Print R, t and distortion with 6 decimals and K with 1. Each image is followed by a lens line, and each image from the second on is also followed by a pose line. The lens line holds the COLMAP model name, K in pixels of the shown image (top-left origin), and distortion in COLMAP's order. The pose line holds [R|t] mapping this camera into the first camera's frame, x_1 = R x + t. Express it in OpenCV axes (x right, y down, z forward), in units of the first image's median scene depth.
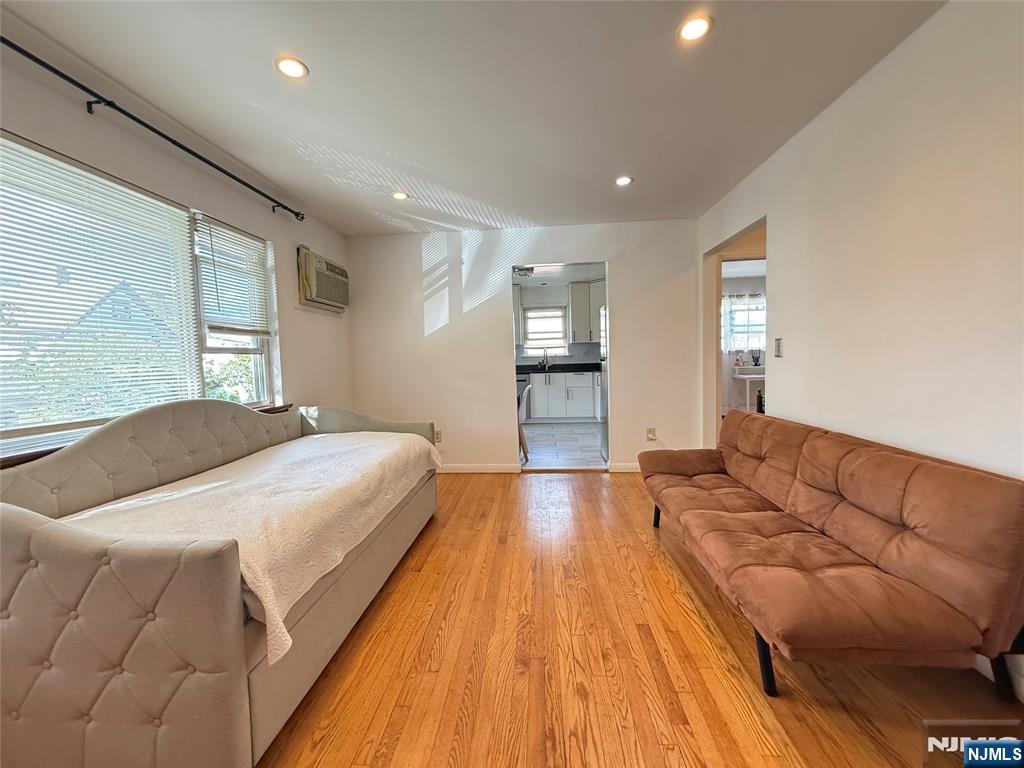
lens RADIAL K [[411.4, 0, 510.6], [0, 411.4, 379.8], [0, 0, 1]] dist [0.003321, 0.003903]
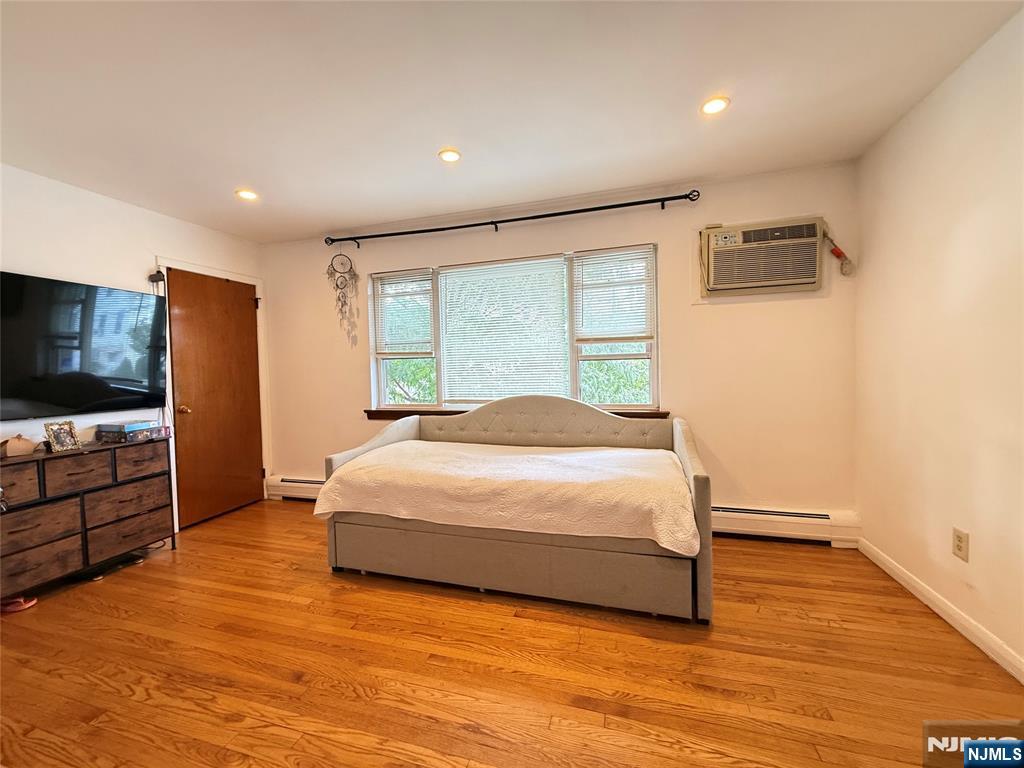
lens RADIAL K [[411.4, 0, 511.5], [0, 411.4, 384.0], [0, 0, 1]] dist [0.003321, 0.003903]
pose [[-0.228211, 0.071993, -0.970946, 0.485714], [-0.016257, 0.996842, 0.077734, -0.077672], [0.973476, 0.033524, -0.226320, 0.956493]]
